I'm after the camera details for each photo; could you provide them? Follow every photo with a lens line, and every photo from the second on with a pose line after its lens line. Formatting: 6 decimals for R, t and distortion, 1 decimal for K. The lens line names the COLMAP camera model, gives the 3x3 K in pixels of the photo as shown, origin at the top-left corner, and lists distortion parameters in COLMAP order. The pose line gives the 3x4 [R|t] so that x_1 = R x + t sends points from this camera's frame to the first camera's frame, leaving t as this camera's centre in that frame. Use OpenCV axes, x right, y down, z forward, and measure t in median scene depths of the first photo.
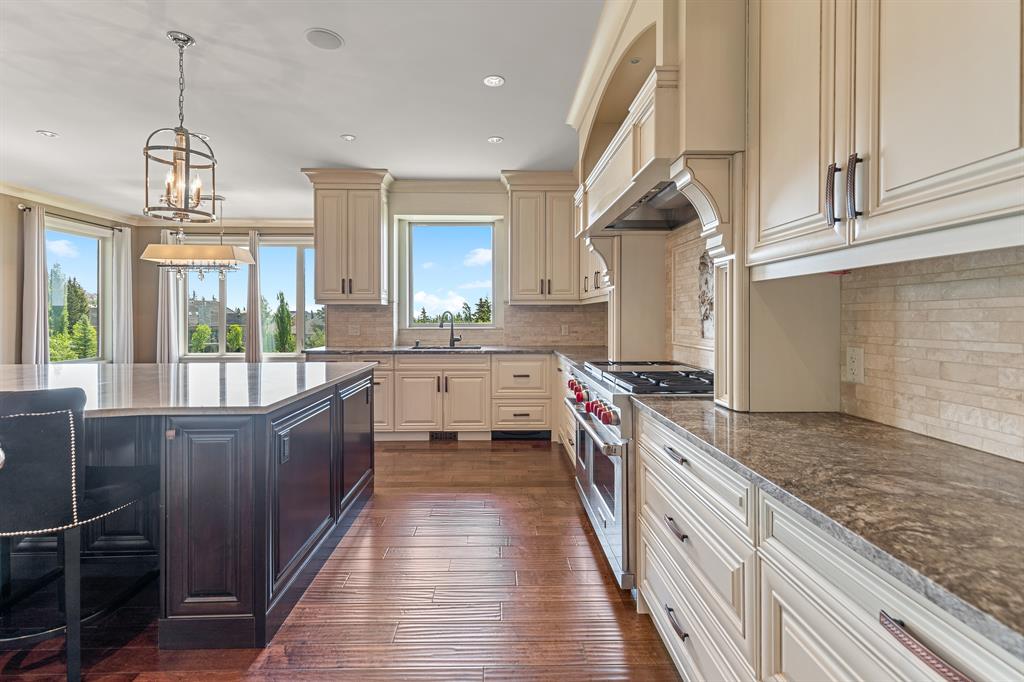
lens RADIAL K [[472.5, 0, 492.8], [0, 472.5, 319.7], [0, 0, 1]] dist [0.010667, -0.002819]
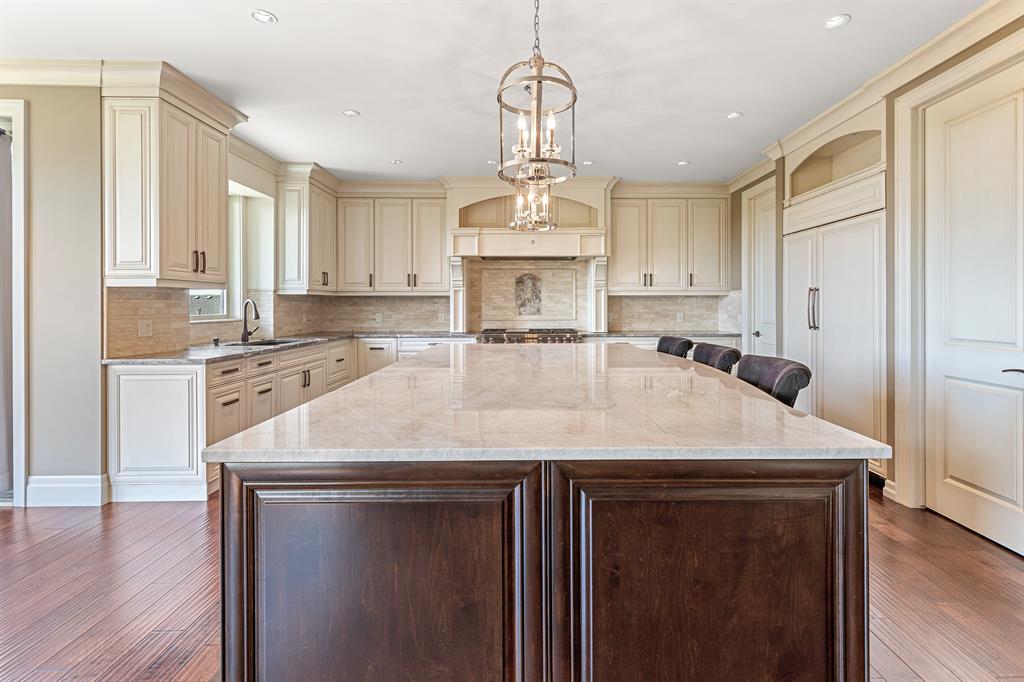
lens RADIAL K [[472.5, 0, 532.1], [0, 472.5, 304.7], [0, 0, 1]] dist [0.010667, -0.002819]
pose [[-0.004454, 0.001380, 0.999989, -0.985642], [0.009889, 0.999950, -0.001336, -0.003457], [-0.999941, 0.009883, -0.004468, 0.526364]]
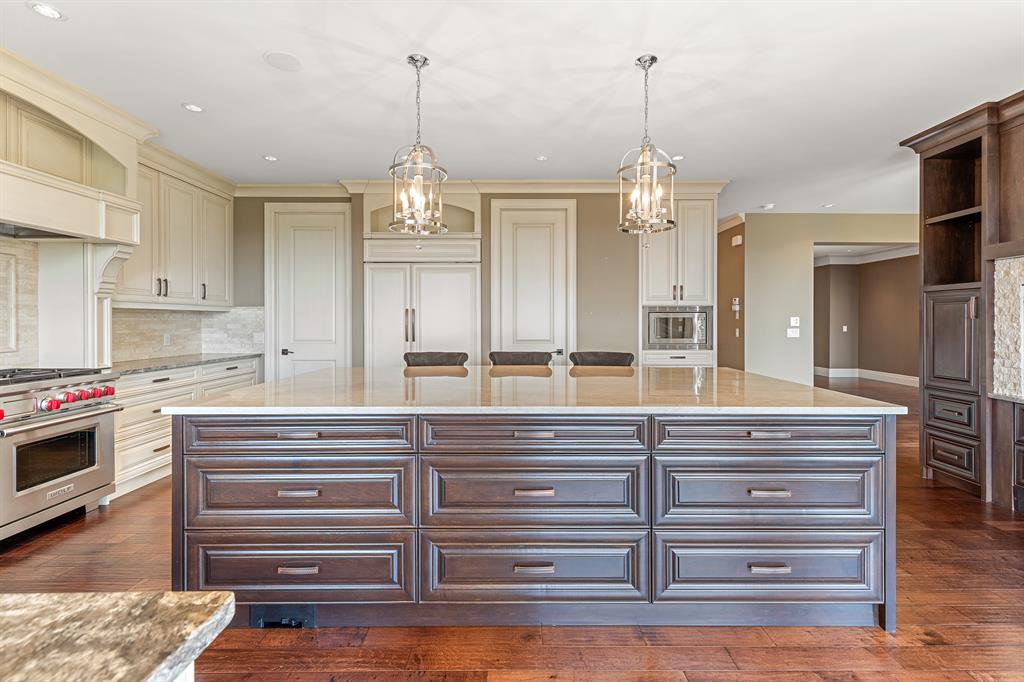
lens RADIAL K [[472.5, 0, 523.8], [0, 472.5, 322.3], [0, 0, 1]] dist [0.010667, -0.002819]
pose [[-0.999996, 0.002224, -0.001471, -0.451656], [0.002210, 0.999951, 0.009667, -0.008953], [0.001492, 0.009663, -0.999952, 1.066689]]
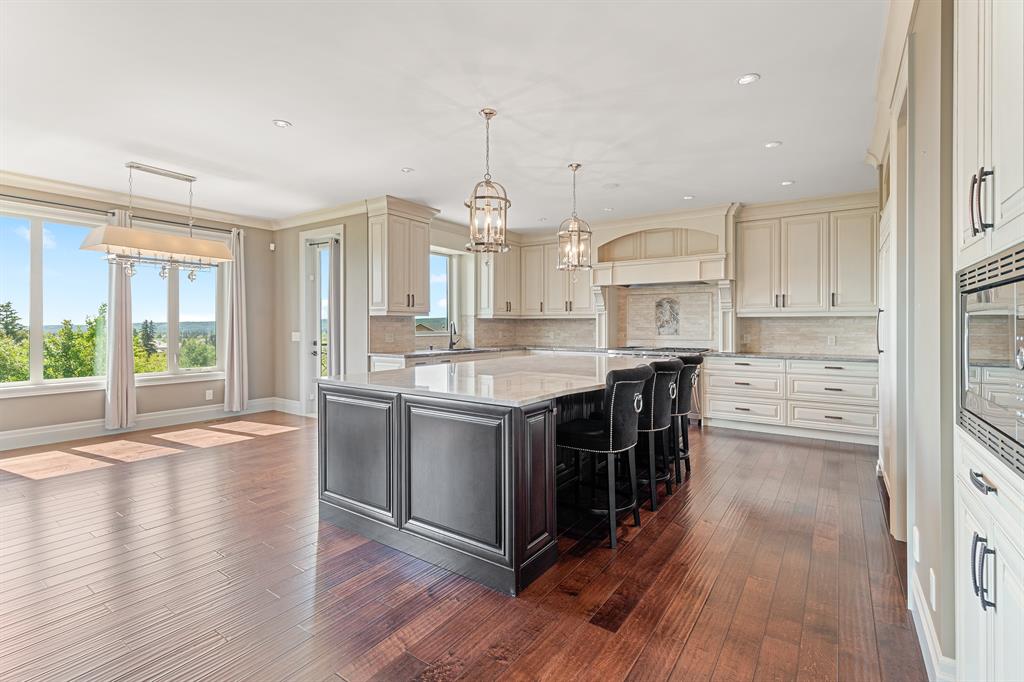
lens RADIAL K [[472.5, 0, 521.1], [0, 472.5, 330.3], [0, 0, 1]] dist [0.010667, -0.002819]
pose [[0.571509, -0.005988, 0.820574, -1.118542], [0.004187, 0.999982, 0.004382, -0.000035], [-0.820585, 0.000931, 0.571524, 0.094980]]
